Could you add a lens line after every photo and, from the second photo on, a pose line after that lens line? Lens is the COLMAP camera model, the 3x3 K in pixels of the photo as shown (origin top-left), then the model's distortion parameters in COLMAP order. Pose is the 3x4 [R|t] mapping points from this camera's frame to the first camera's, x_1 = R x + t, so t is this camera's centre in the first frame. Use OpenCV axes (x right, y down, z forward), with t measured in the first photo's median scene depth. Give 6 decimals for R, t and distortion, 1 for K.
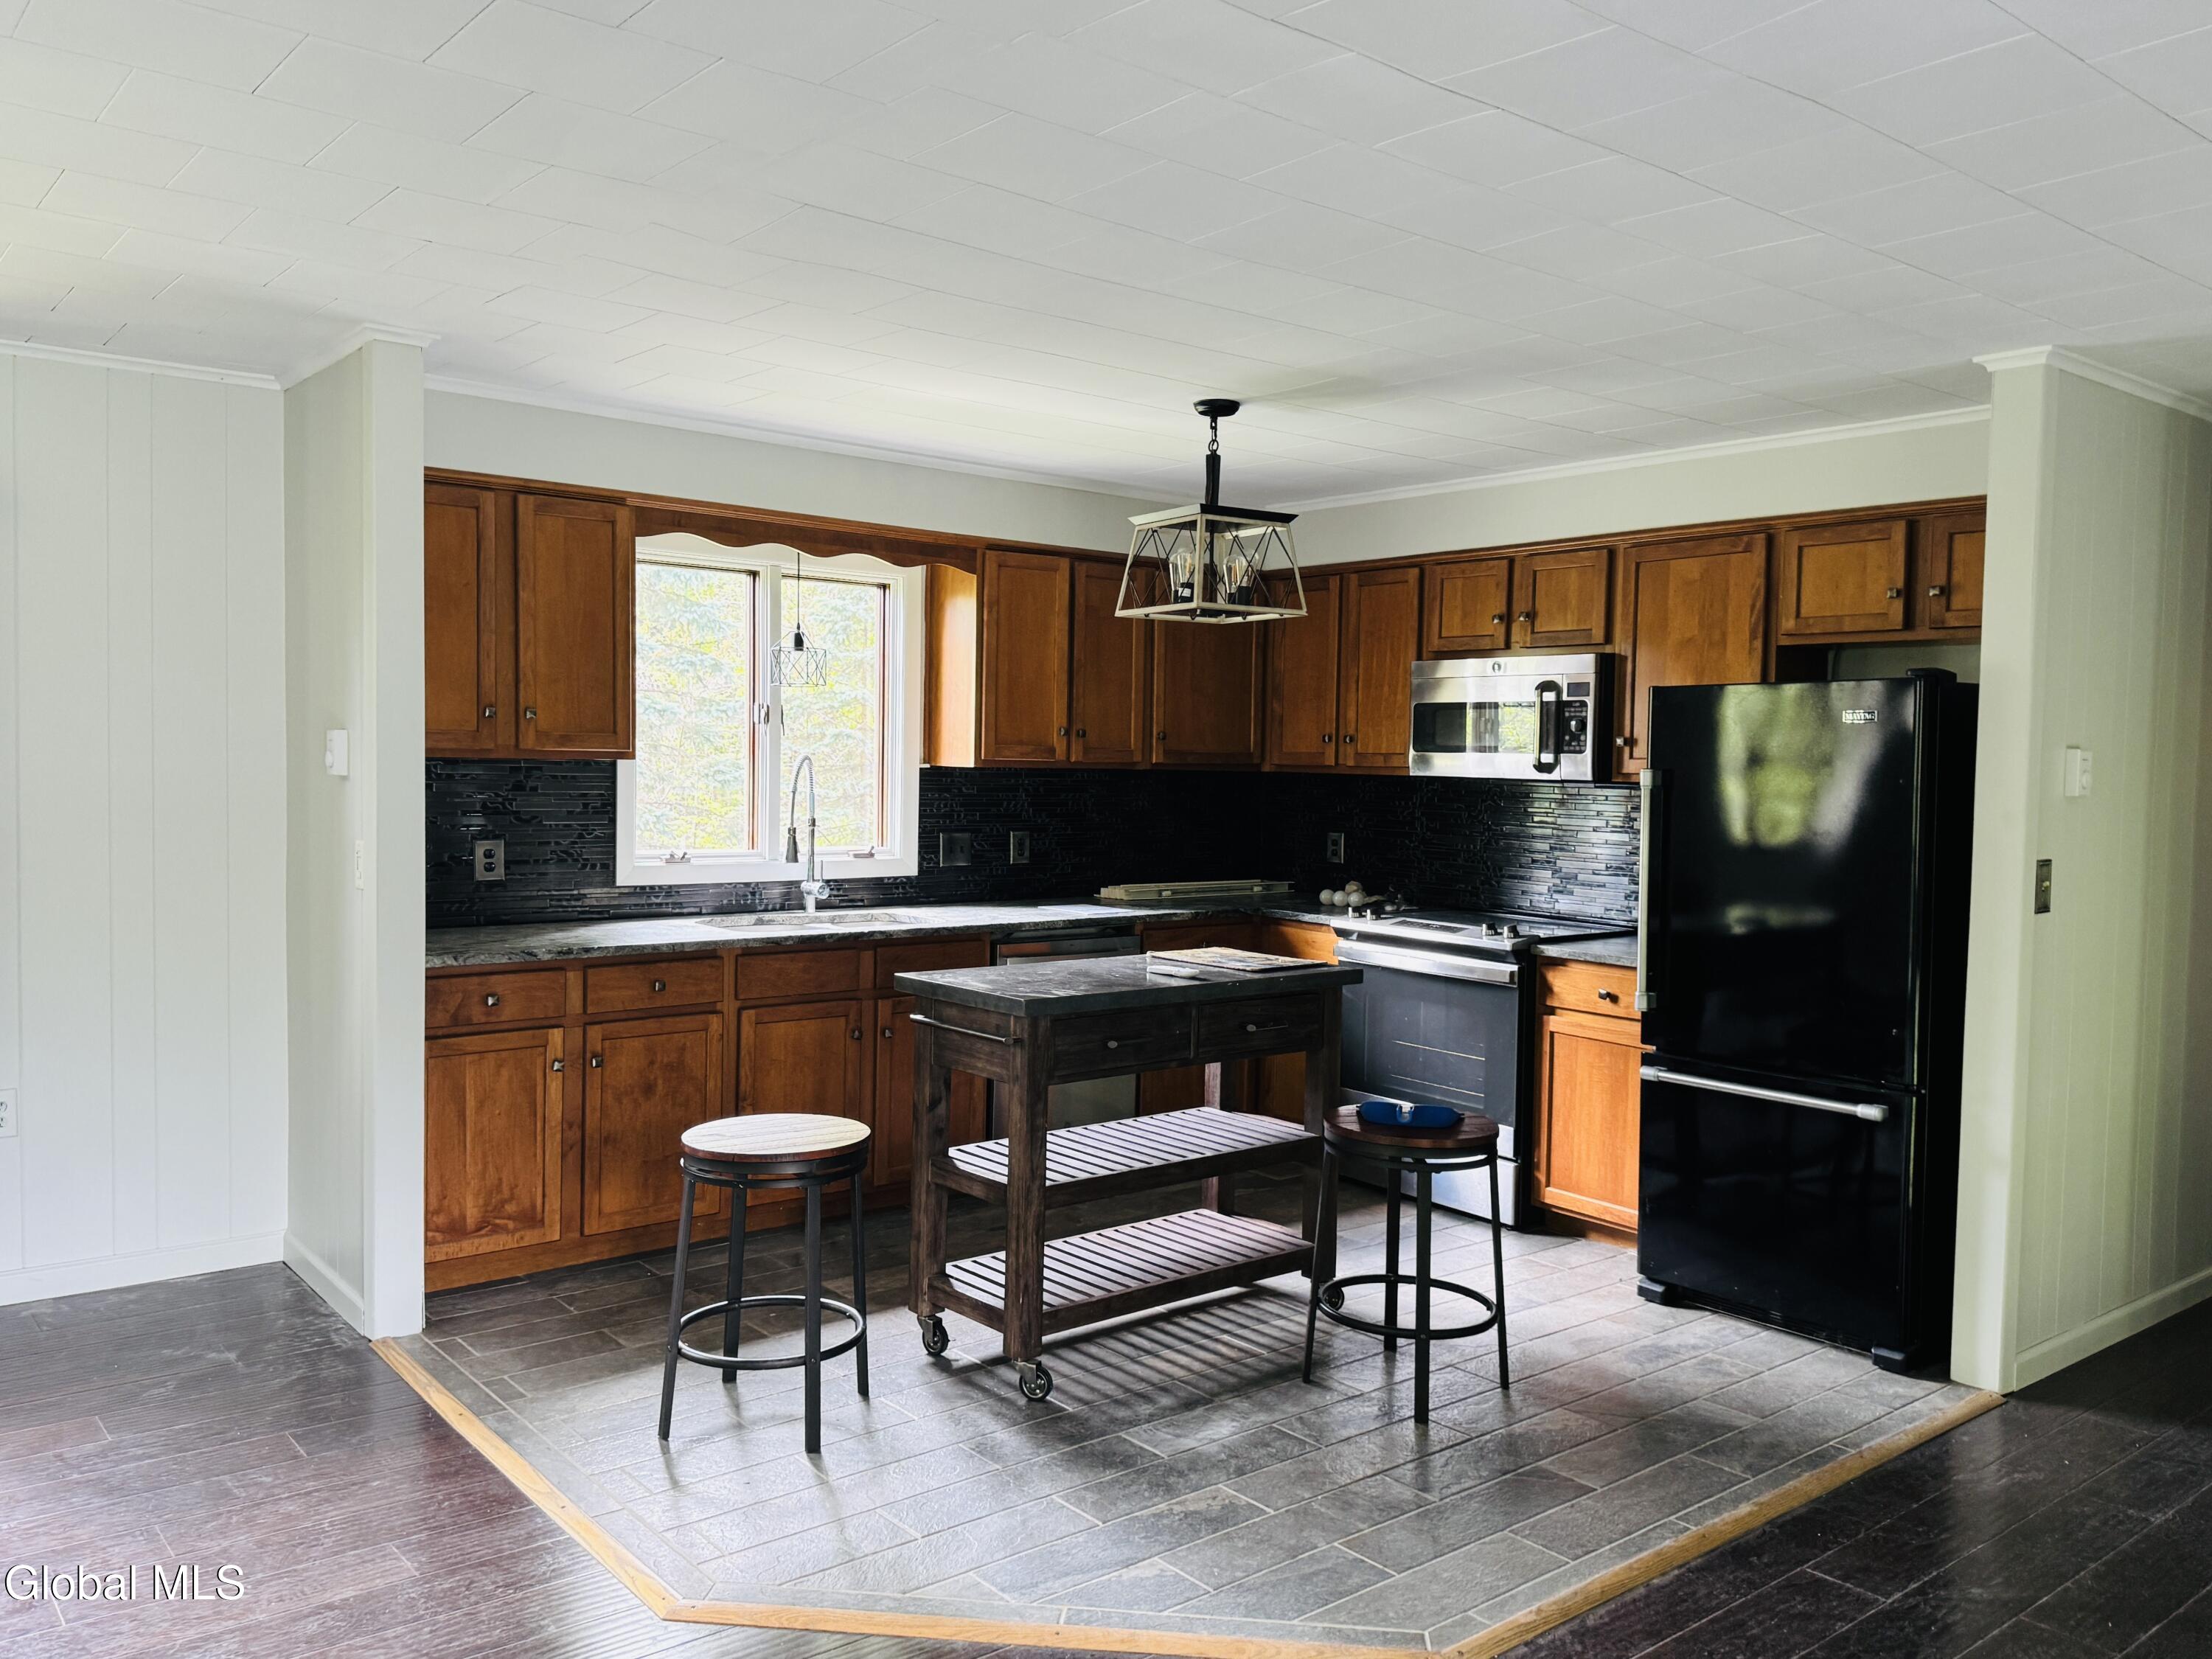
lens RADIAL K [[1732.5, 0, 1107.5], [0, 1732.5, 829.5], [0, 0, 1]] dist [0.083926, -0.000794]
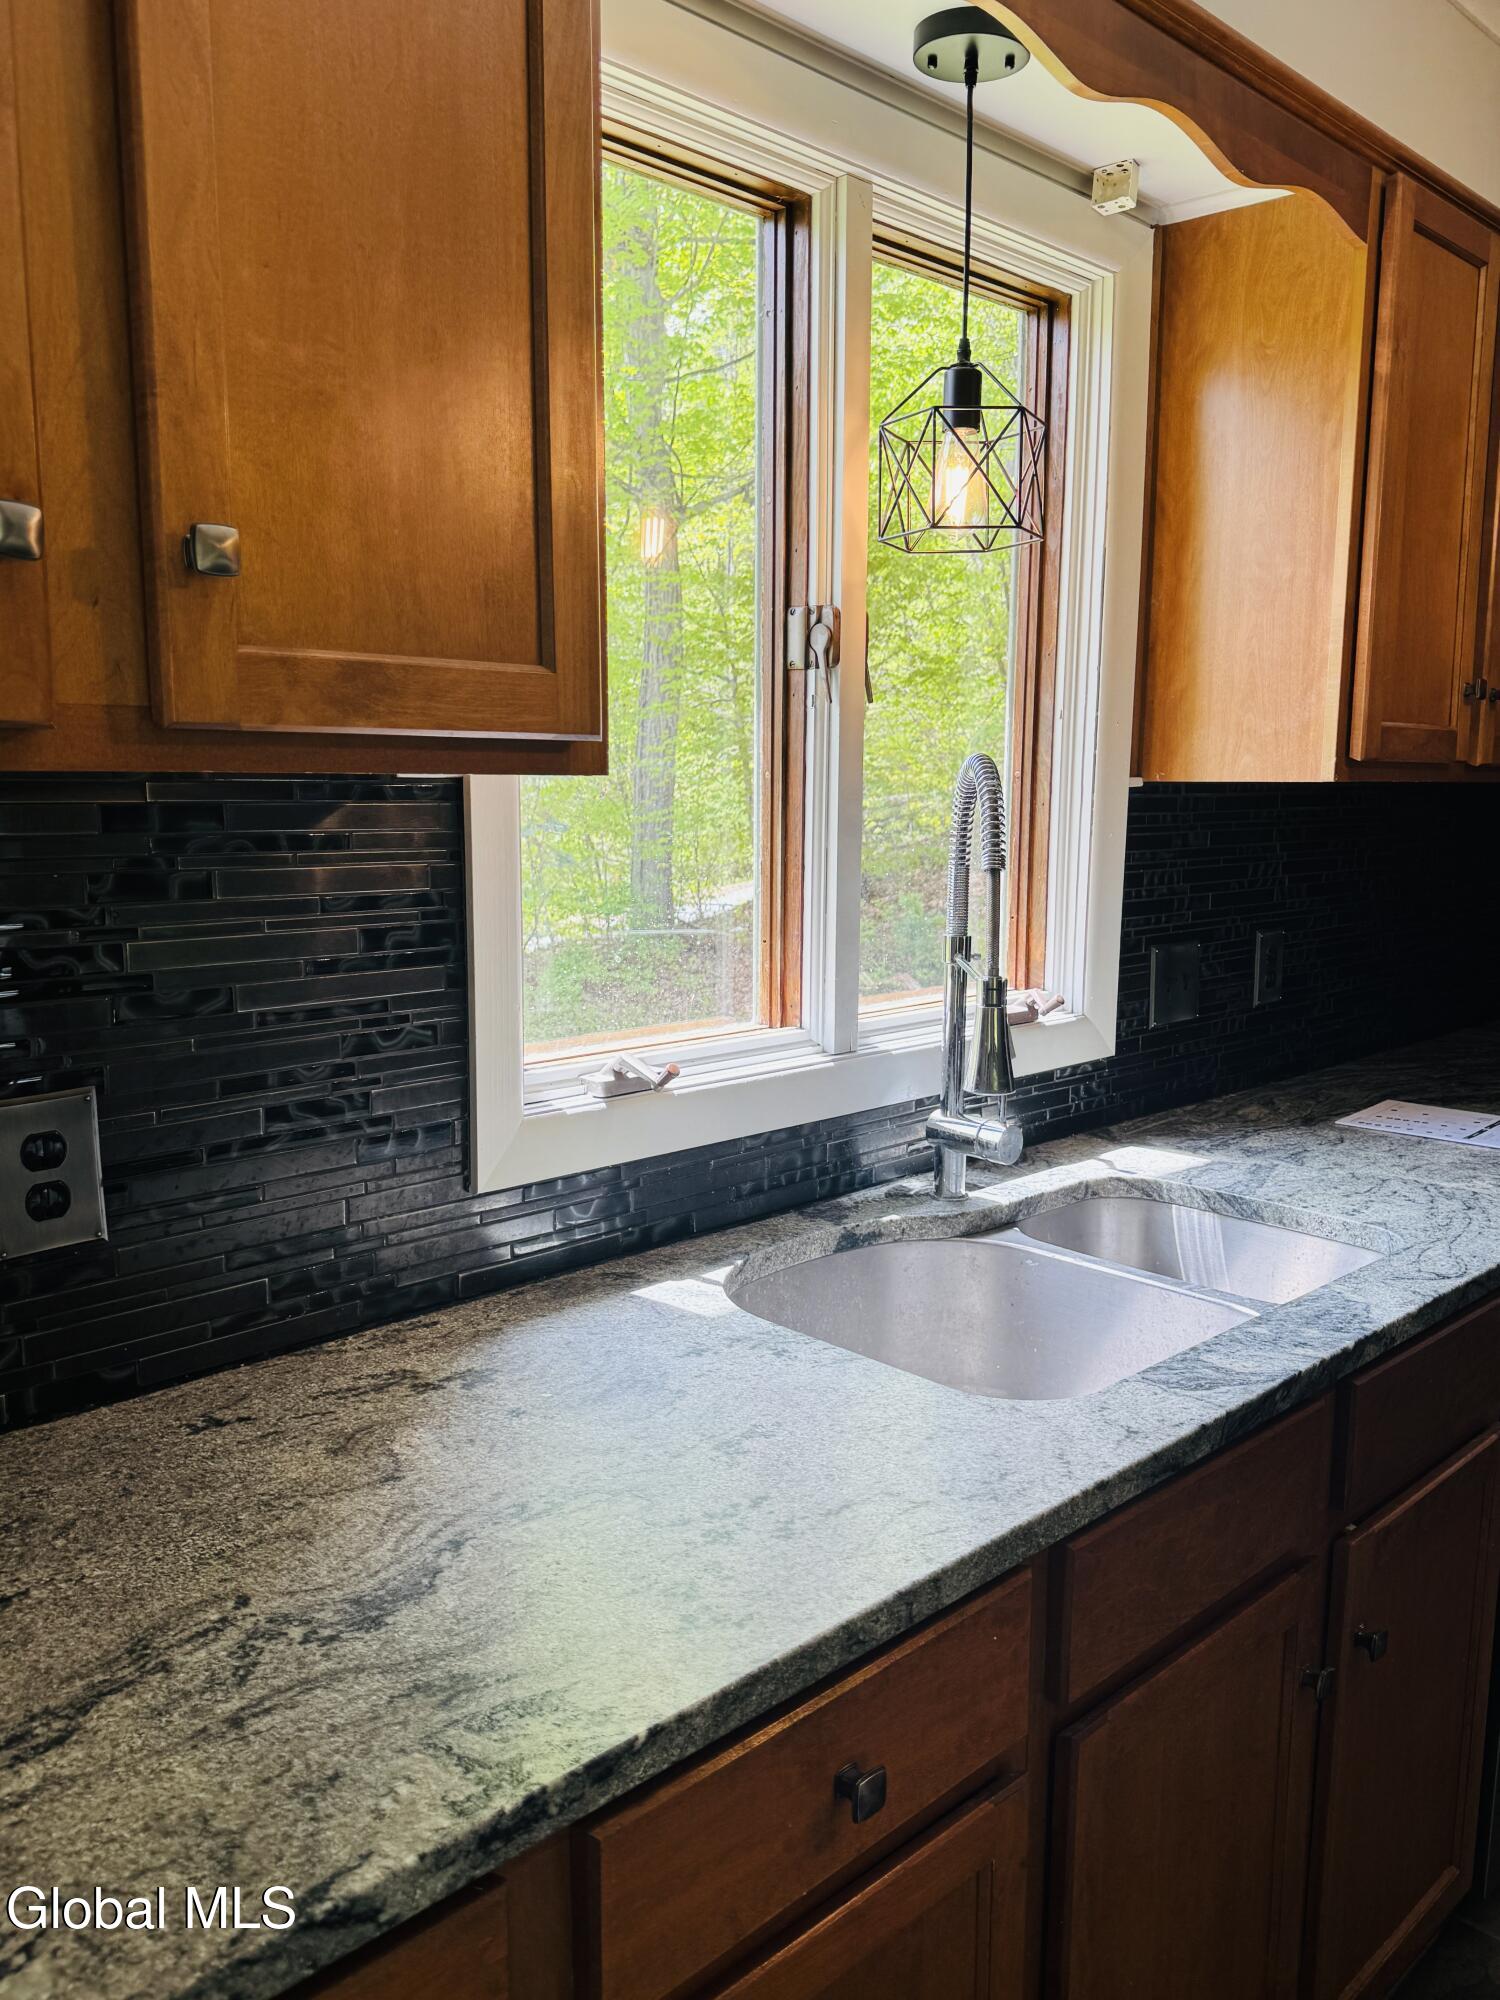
lens RADIAL K [[1566.4, 0, 743.5], [0, 1566.4, 997.7], [0, 0, 1]] dist [0.083926, -0.000794]
pose [[0.995757, -0.028020, 0.087650, -0.235293], [0.019566, 0.995202, 0.095870, -0.024812], [-0.089916, -0.093748, 0.991527, 0.662421]]
